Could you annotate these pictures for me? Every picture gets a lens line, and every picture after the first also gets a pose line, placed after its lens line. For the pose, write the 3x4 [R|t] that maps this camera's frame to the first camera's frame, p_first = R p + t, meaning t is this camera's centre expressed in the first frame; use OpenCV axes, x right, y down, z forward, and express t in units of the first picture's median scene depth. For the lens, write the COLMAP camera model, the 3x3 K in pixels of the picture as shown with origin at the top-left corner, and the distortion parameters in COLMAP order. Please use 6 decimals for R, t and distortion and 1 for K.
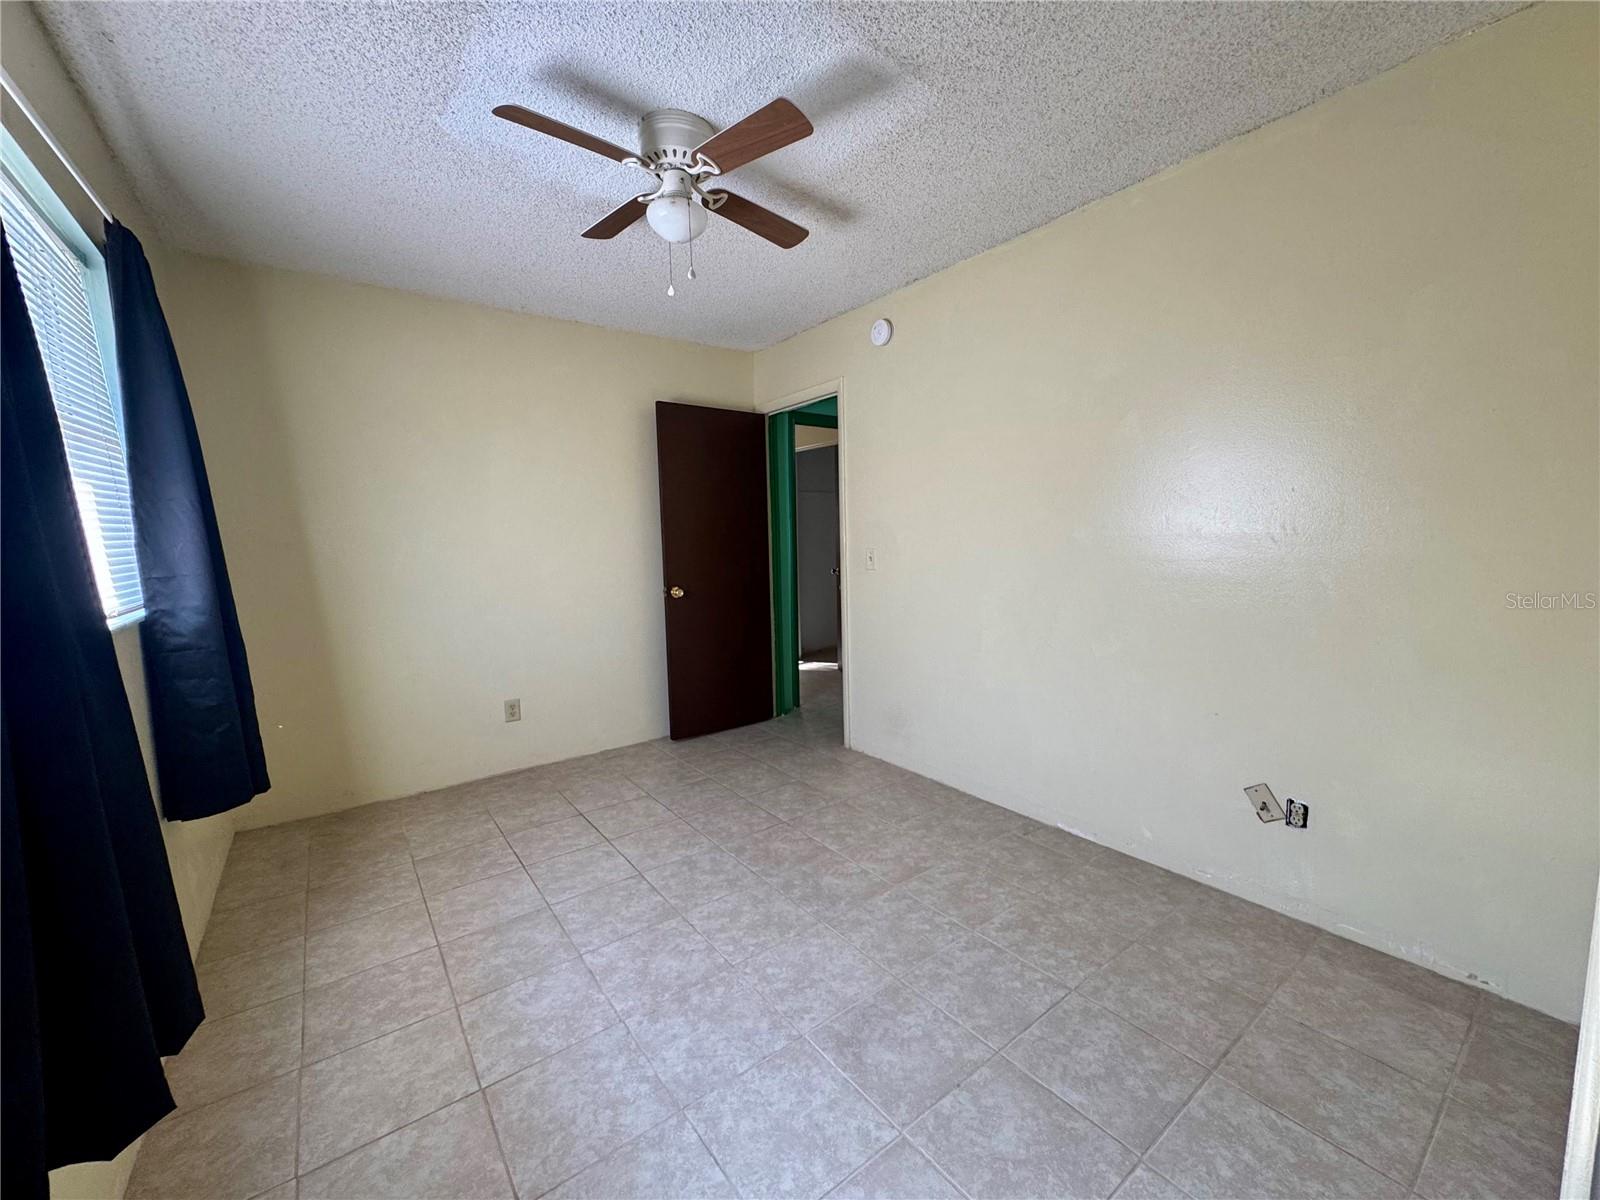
lens RADIAL K [[645.0, 0, 797.4], [0, 645.0, 600.0], [0, 0, 1]] dist [0.002457, 0.001790]
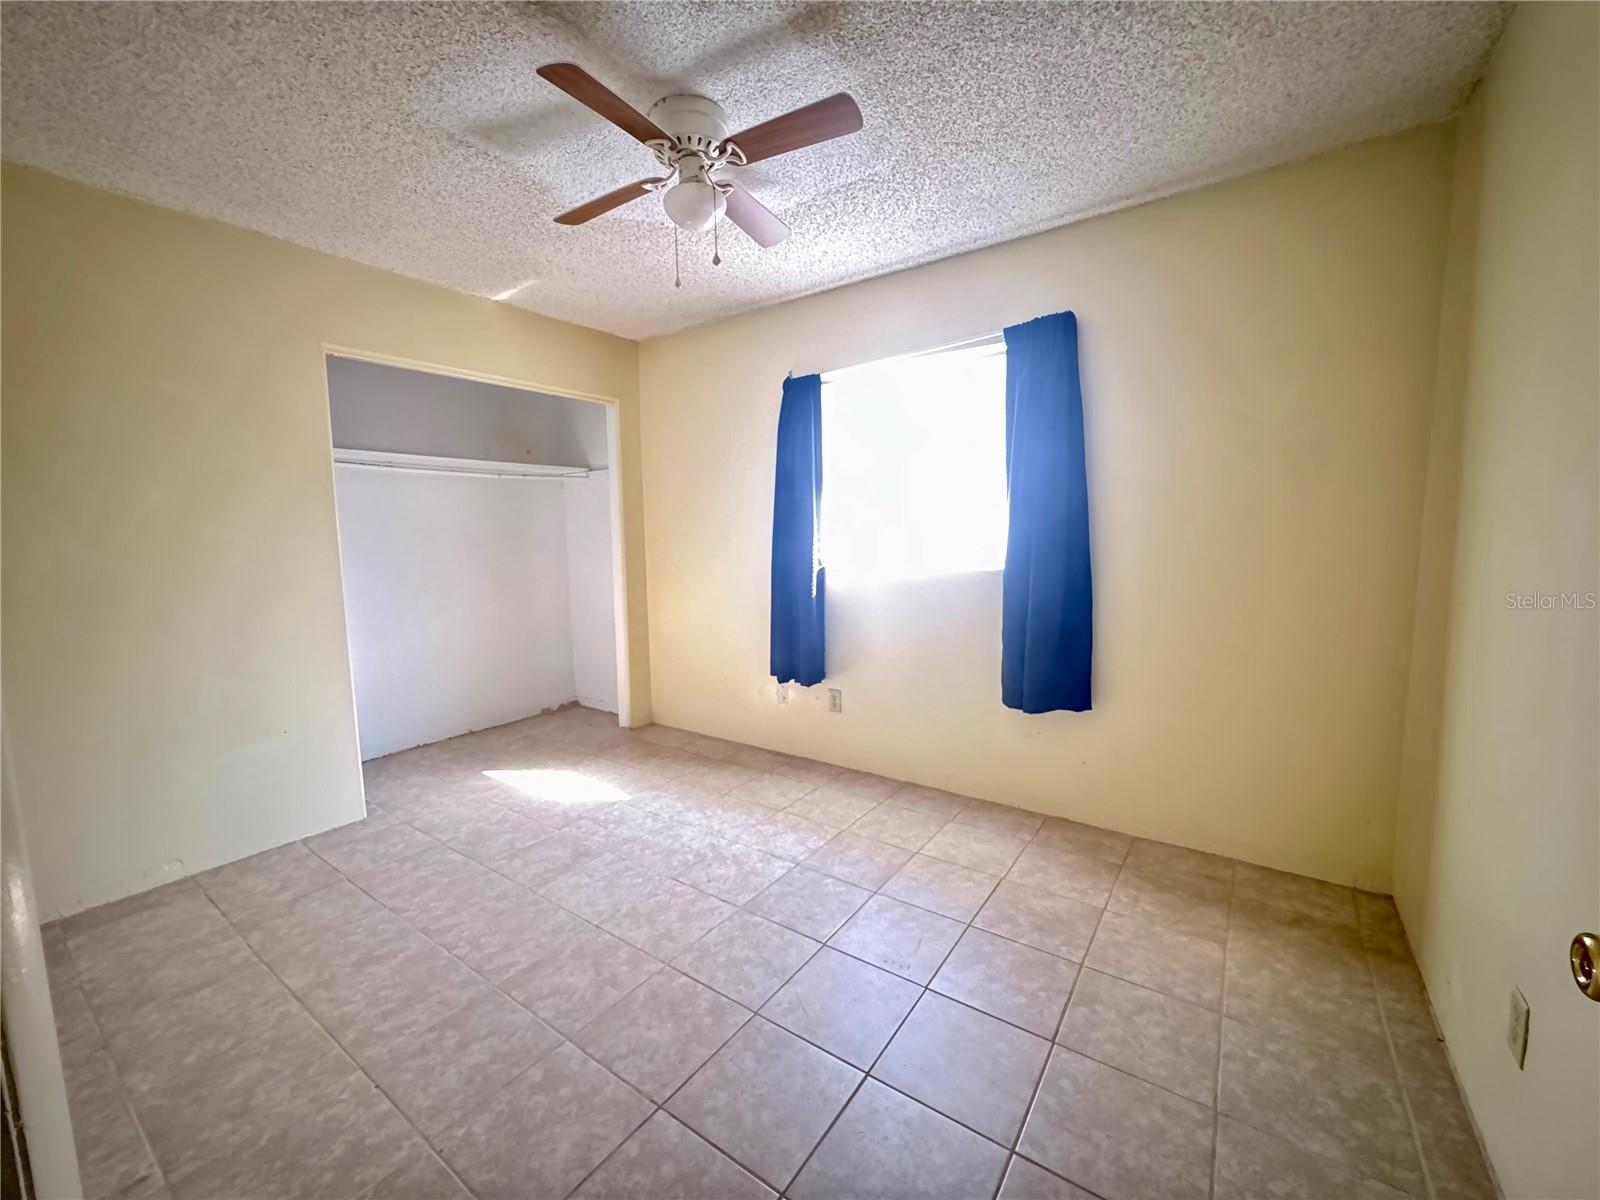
lens RADIAL K [[645.0, 0, 795.0], [0, 645.0, 594.5], [0, 0, 1]] dist [0.002457, 0.001790]
pose [[-0.952528, 0.069992, -0.296296, 0.002738], [0.009221, 0.979402, 0.201711, -0.217958], [0.304311, 0.189404, -0.933553, 2.106202]]
